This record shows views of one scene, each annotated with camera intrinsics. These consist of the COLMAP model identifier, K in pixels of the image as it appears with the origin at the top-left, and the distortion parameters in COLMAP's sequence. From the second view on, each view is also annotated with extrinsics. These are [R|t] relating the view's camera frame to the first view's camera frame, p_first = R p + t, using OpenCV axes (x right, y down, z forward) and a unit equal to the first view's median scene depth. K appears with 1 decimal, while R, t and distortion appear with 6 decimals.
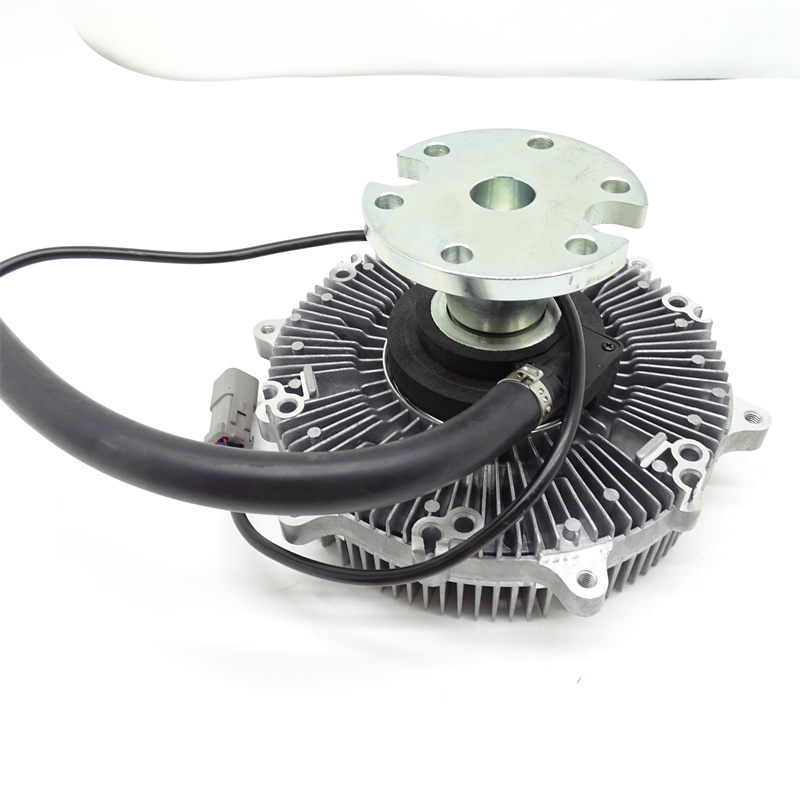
lens RADIAL K [[707.4, 0, 400.0], [0, 707.4, 400.0], [0, 0, 1]] dist [-0.037513, 0.005227]
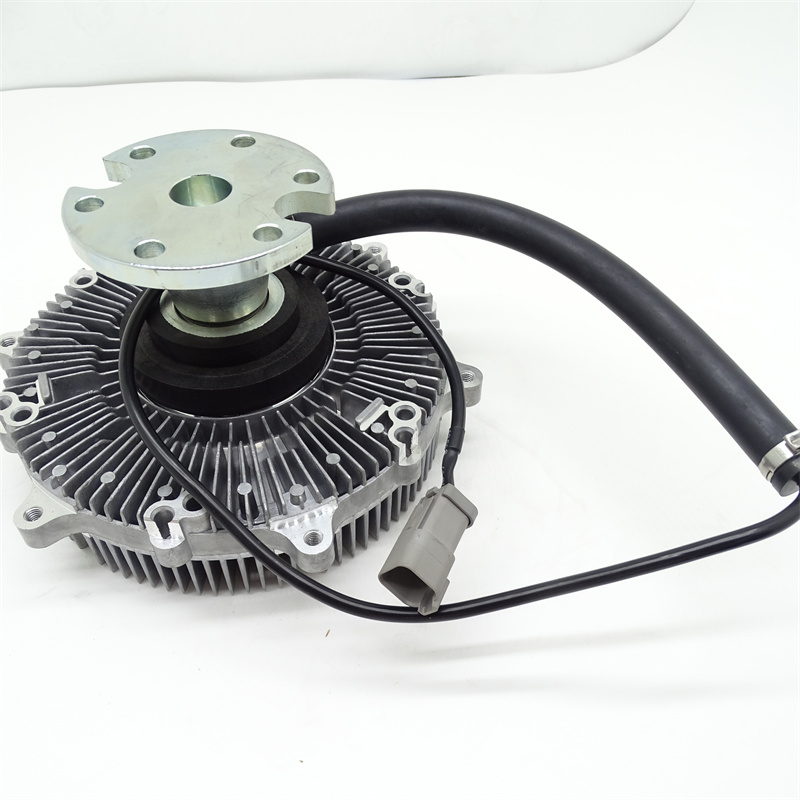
lens RADIAL K [[707.4, 0, 400.0], [0, 707.4, 400.0], [0, 0, 1]] dist [-0.037513, 0.005227]
pose [[0.972448, -0.112021, 0.204442, 0.167562], [0.112685, 0.993595, 0.008431, 0.041627], [-0.204077, 0.014839, 0.978842, -0.086324]]
